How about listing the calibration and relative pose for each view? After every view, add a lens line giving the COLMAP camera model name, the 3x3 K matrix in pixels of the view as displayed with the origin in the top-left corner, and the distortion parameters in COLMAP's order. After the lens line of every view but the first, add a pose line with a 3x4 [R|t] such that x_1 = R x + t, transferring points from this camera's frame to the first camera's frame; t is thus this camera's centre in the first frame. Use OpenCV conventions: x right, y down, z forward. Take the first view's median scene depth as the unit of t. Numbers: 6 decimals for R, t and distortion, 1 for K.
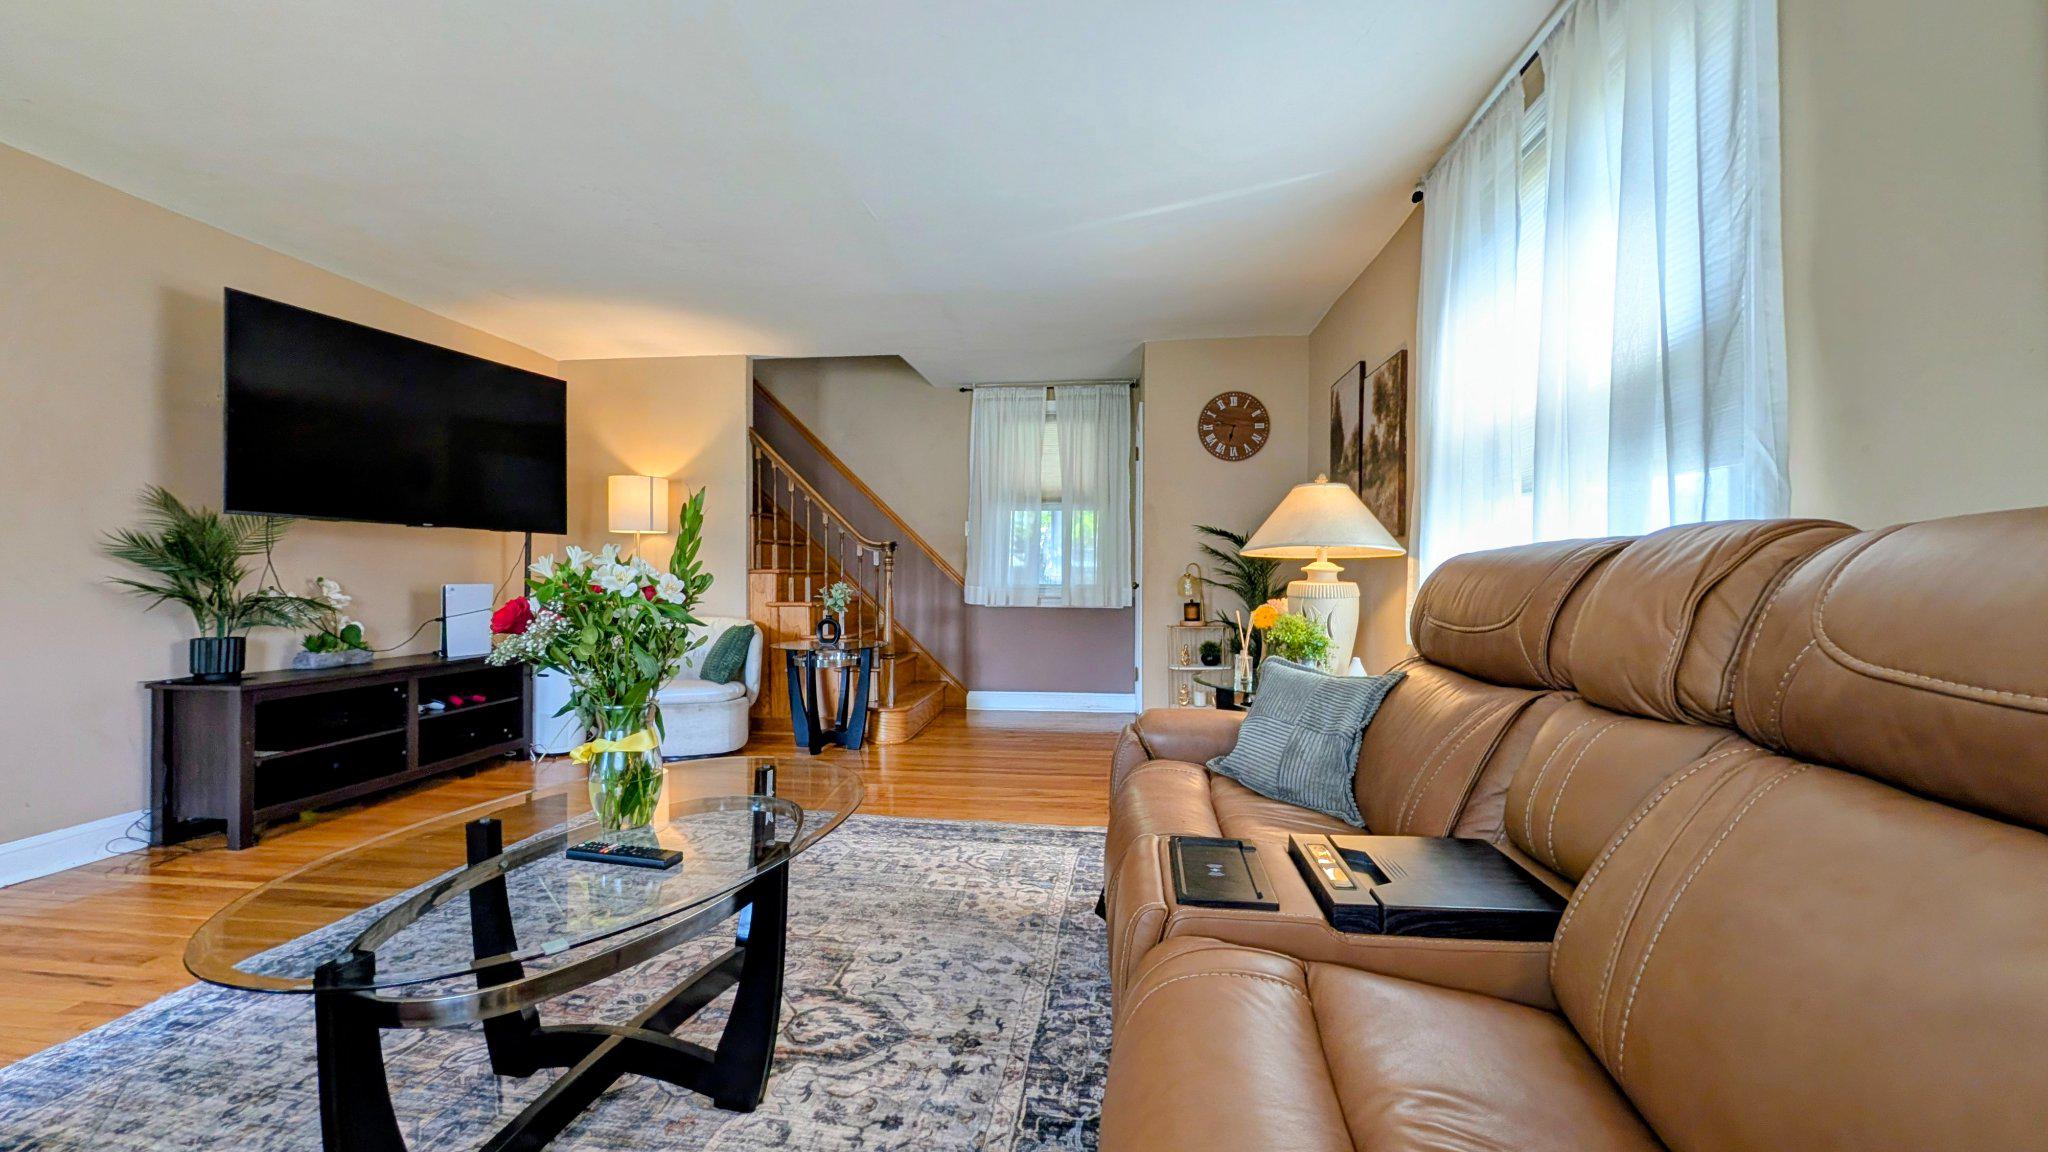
lens RADIAL K [[791.0, 0, 1018.8], [0, 791.0, 580.1], [0, 0, 1]] dist [0.000227, 0.000149]
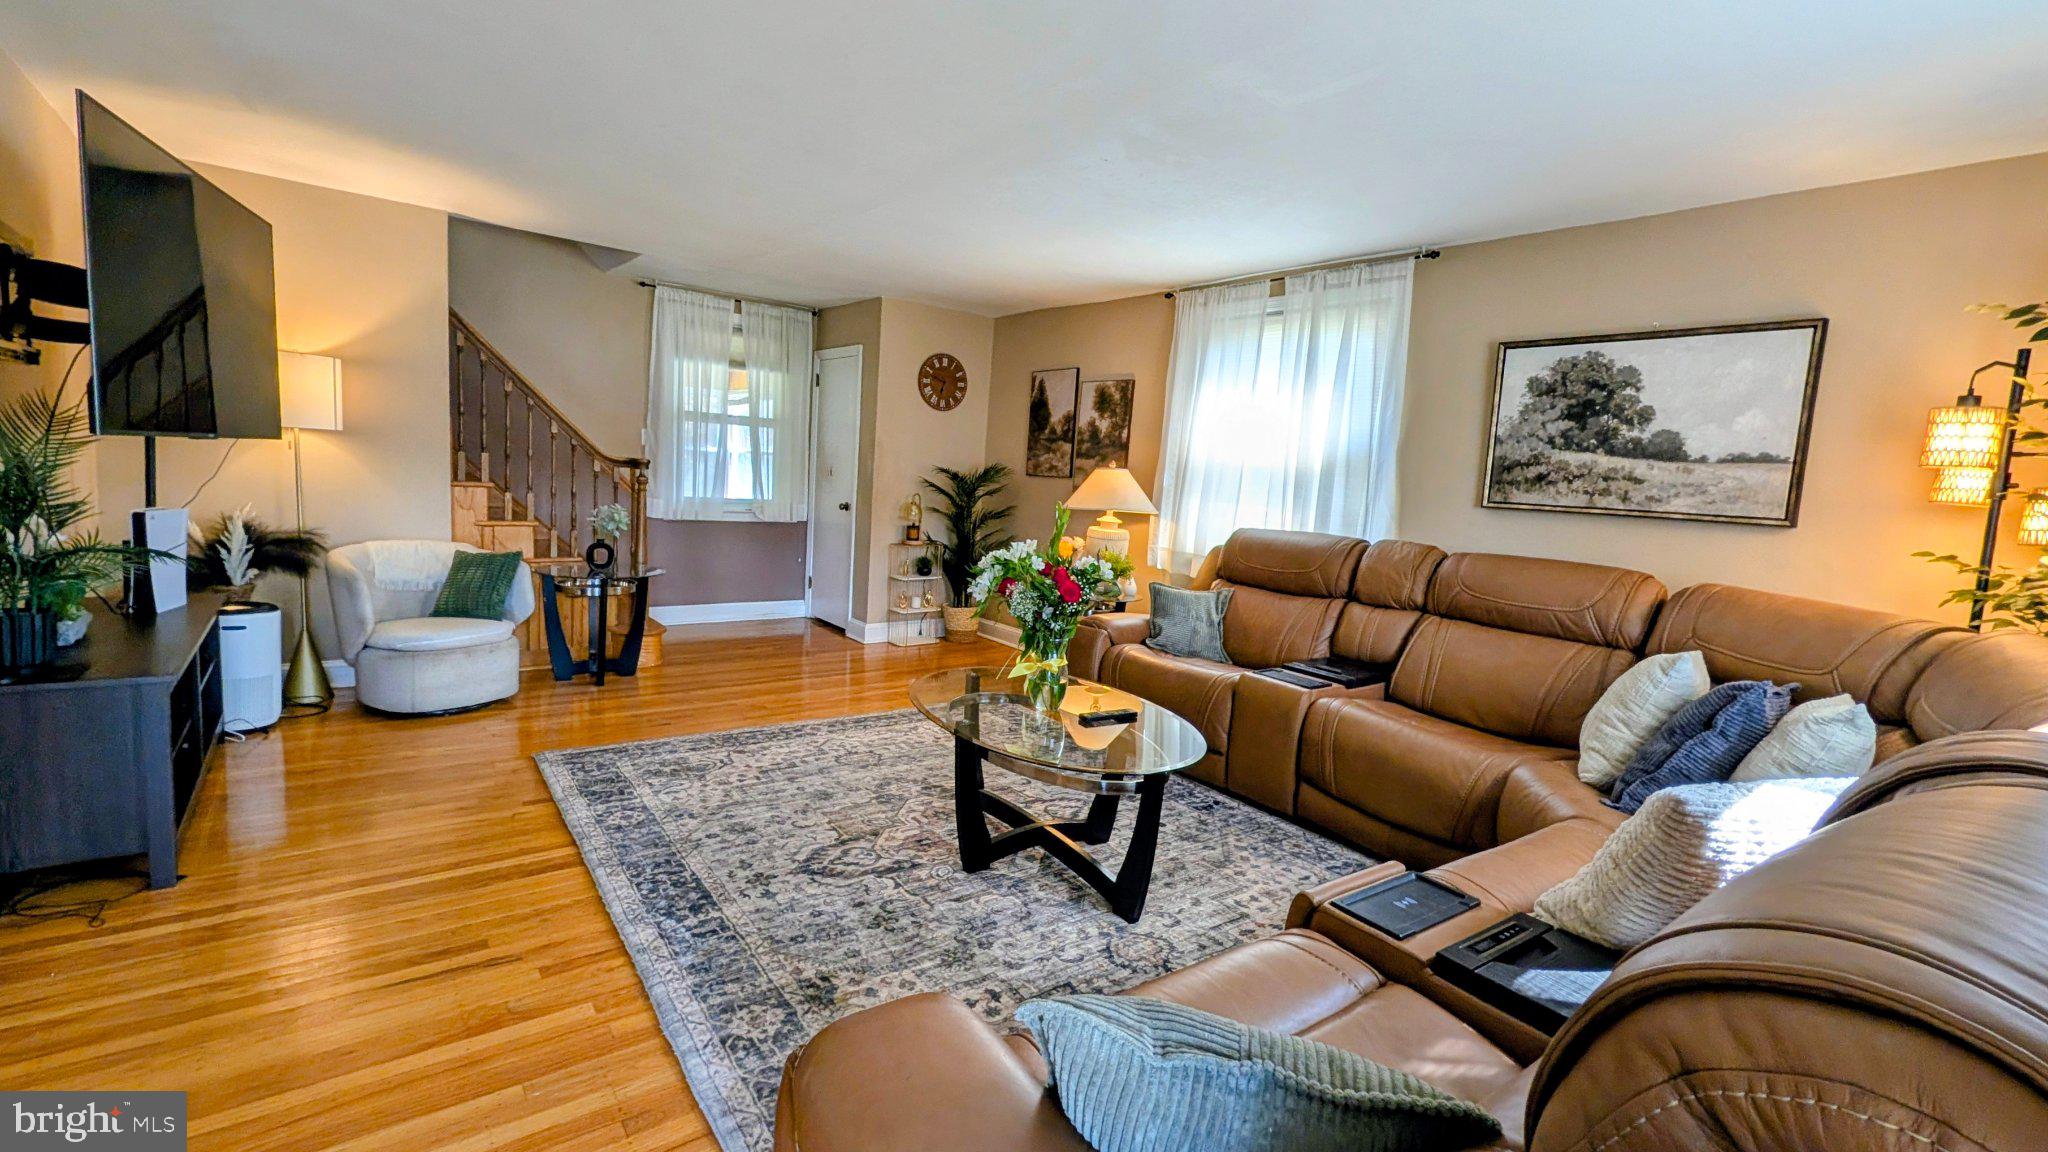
lens RADIAL K [[879.4, 0, 1024.0], [0, 879.4, 576.0], [0, 0, 1]] dist [0.001316, 0.000049]
pose [[0.701895, -0.042692, 0.711000, -0.962159], [-0.058412, 0.991390, 0.117192, -0.096415], [-0.709881, -0.123788, 0.693358, -0.121298]]
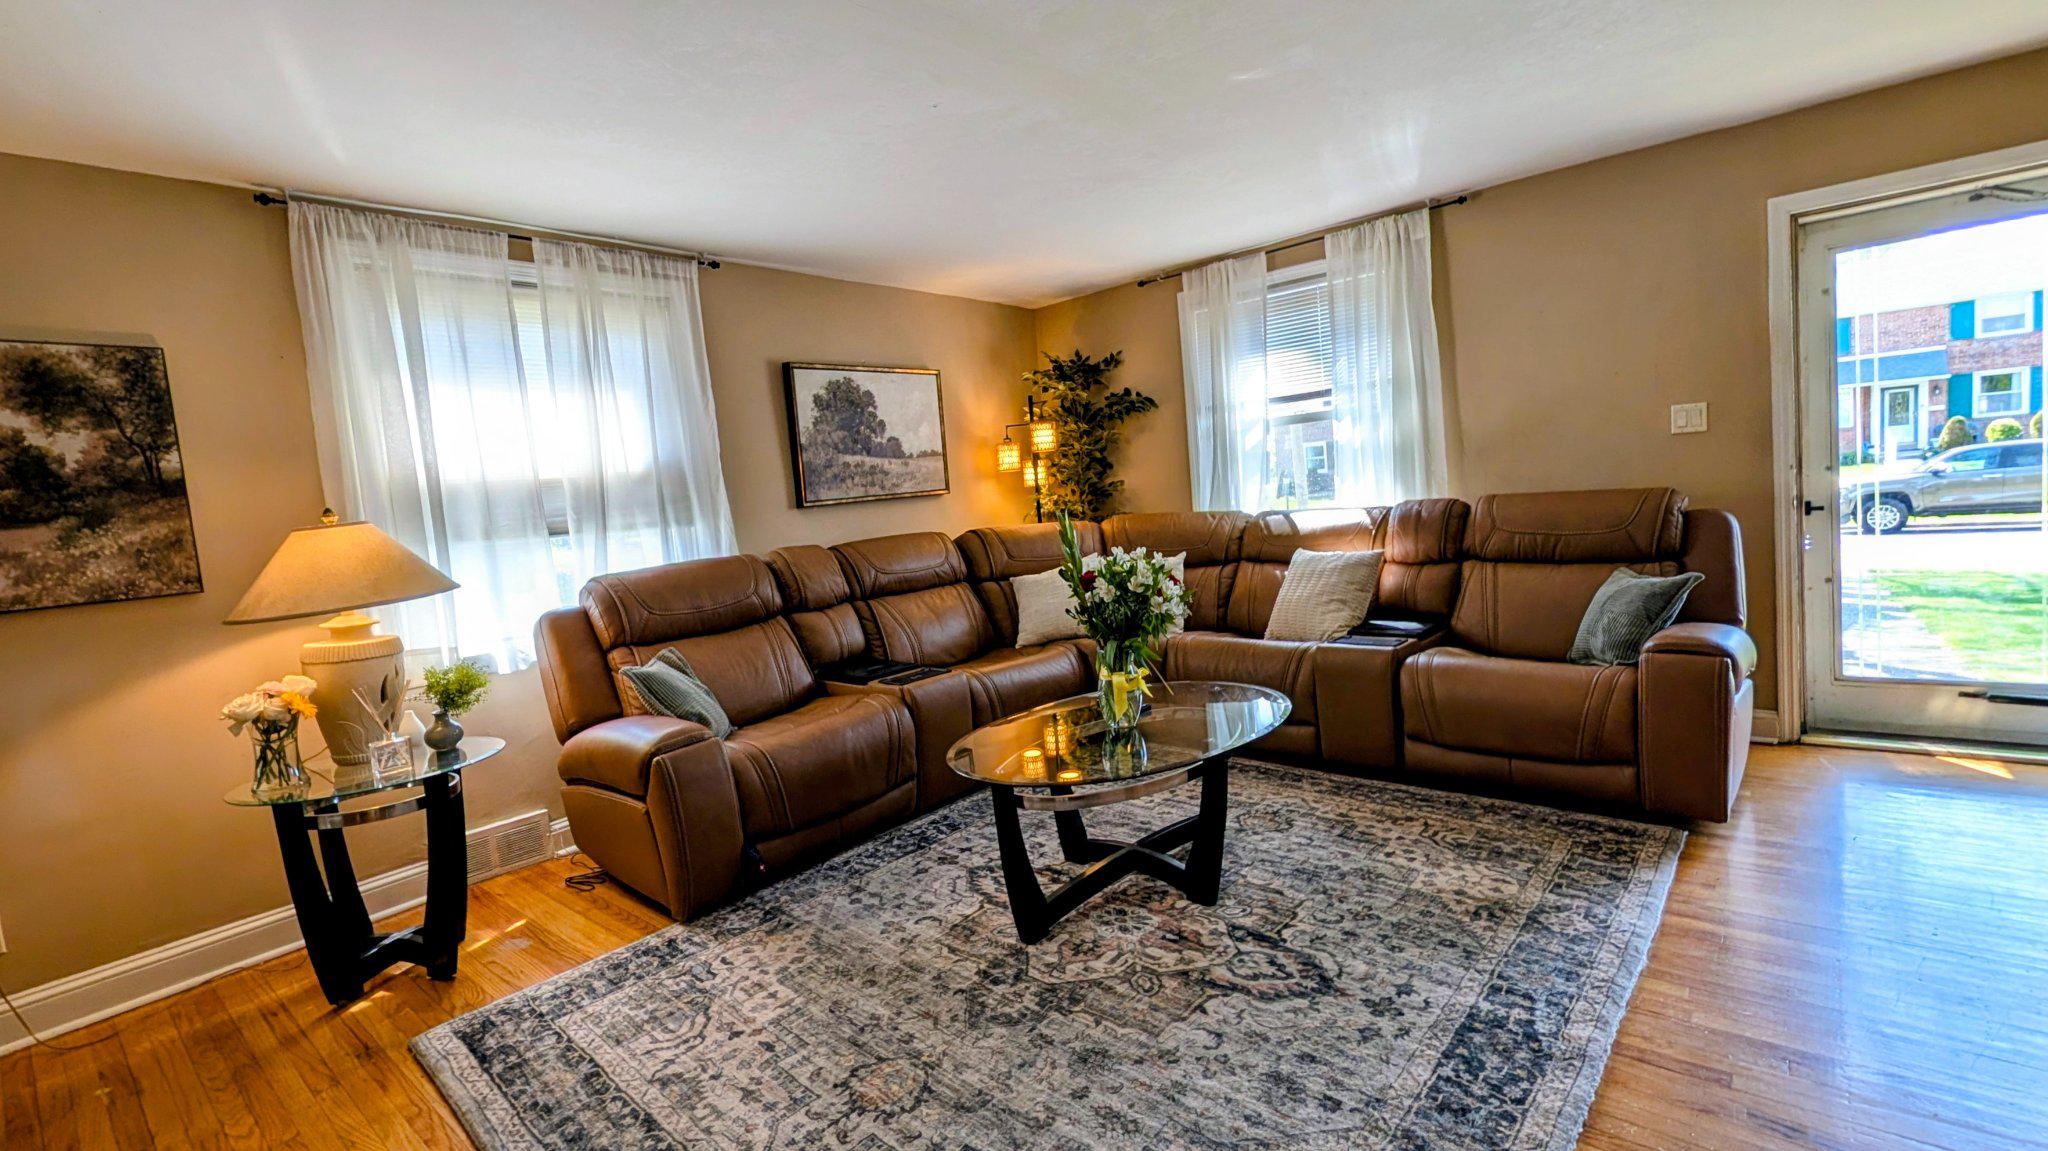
lens RADIAL K [[887.7, 0, 1021.2], [0, 887.7, 571.1], [0, 0, 1]] dist [0.000664, 0.000168]
pose [[-0.832406, 0.015945, 0.553937, -0.681694], [0.086504, 0.991071, 0.101462, -0.097761], [-0.547373, 0.132375, -0.826353, 1.313113]]
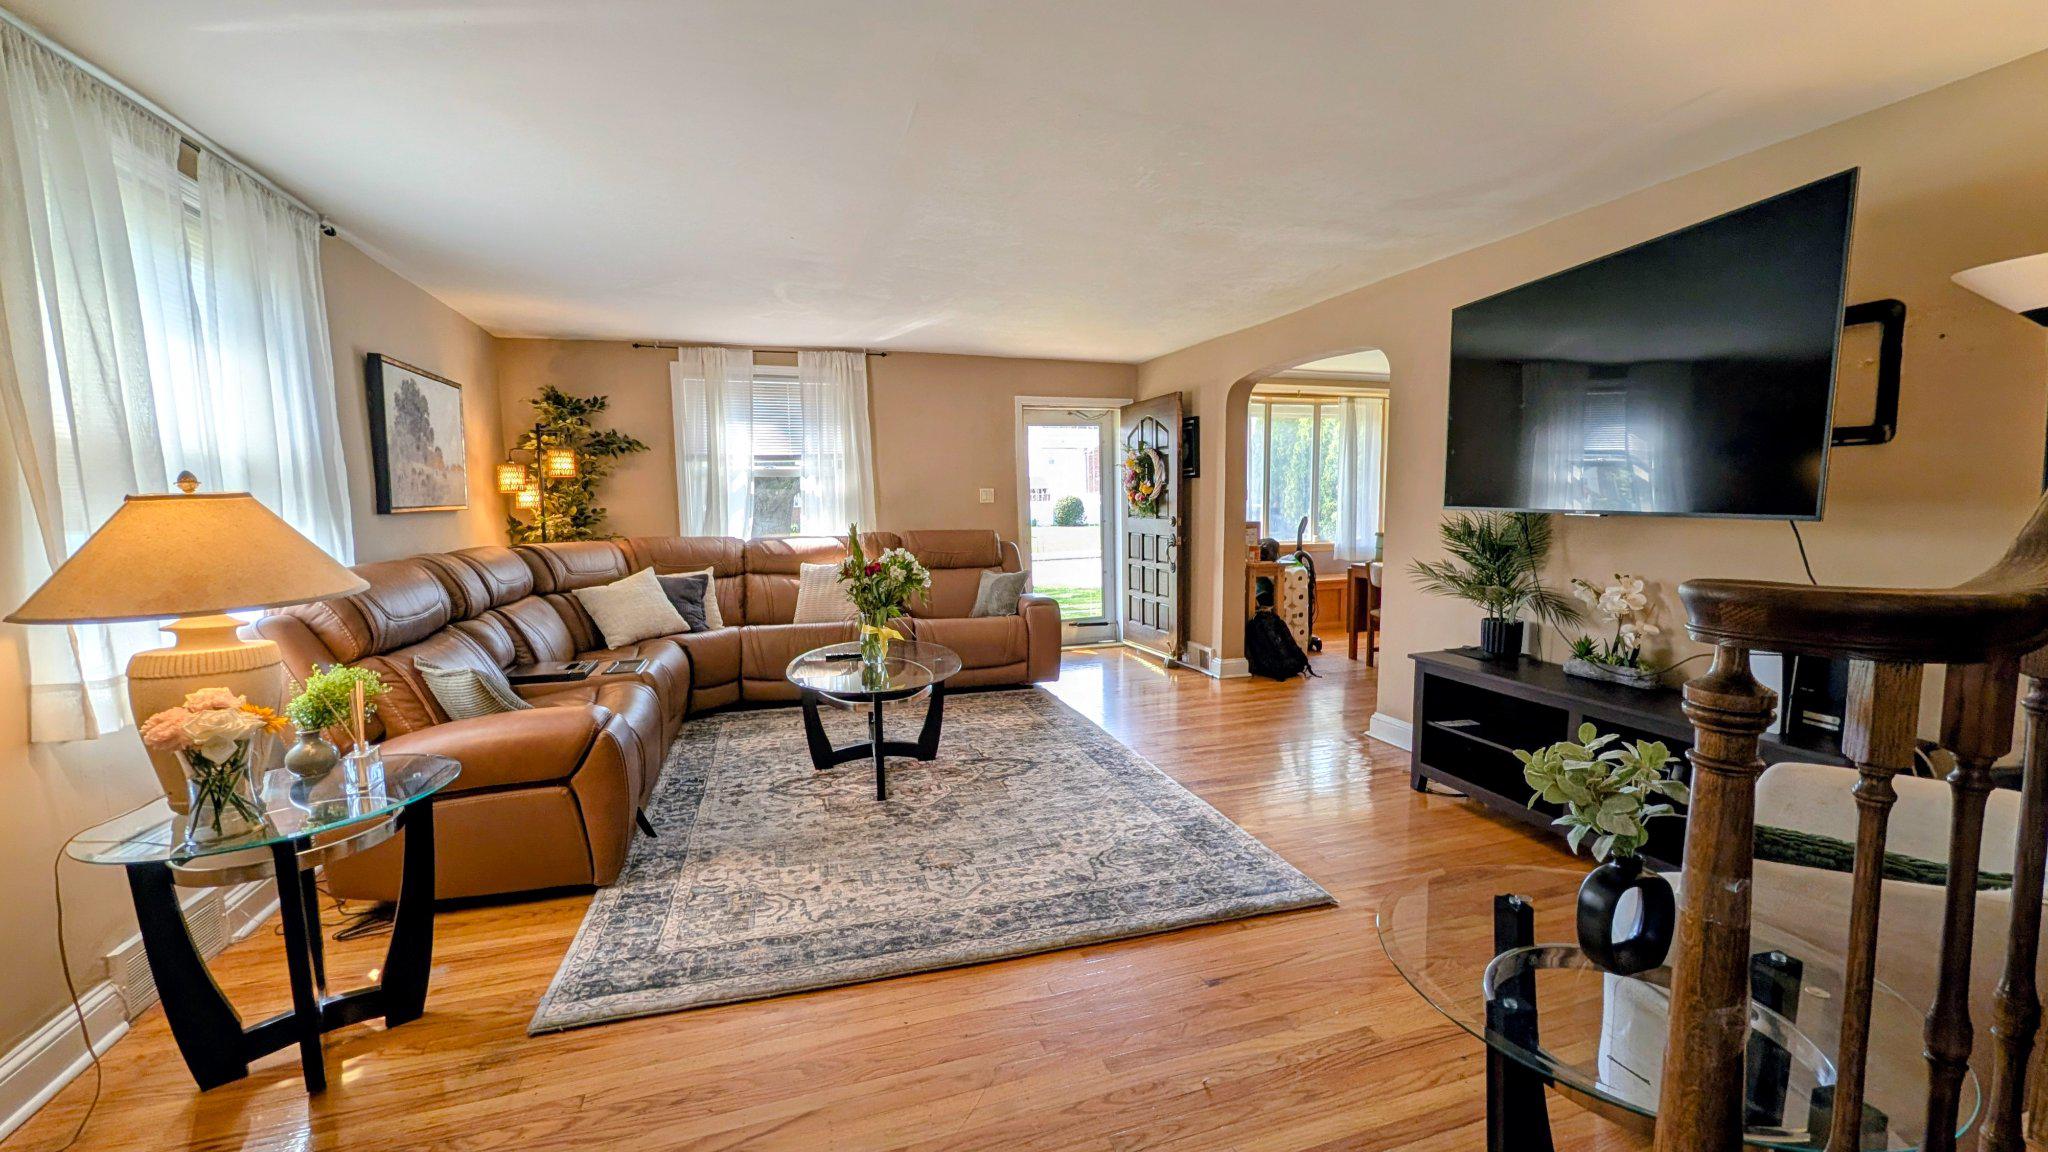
lens RADIAL K [[782.8, 0, 1009.1], [0, 782.8, 569.3], [0, 0, 1]] dist [0.000743, 0.000023]
pose [[-0.909943, 0.045872, -0.412188, 0.058044], [0.006291, 0.995277, 0.096876, -0.109336], [0.414685, 0.085559, -0.905934, 1.740322]]
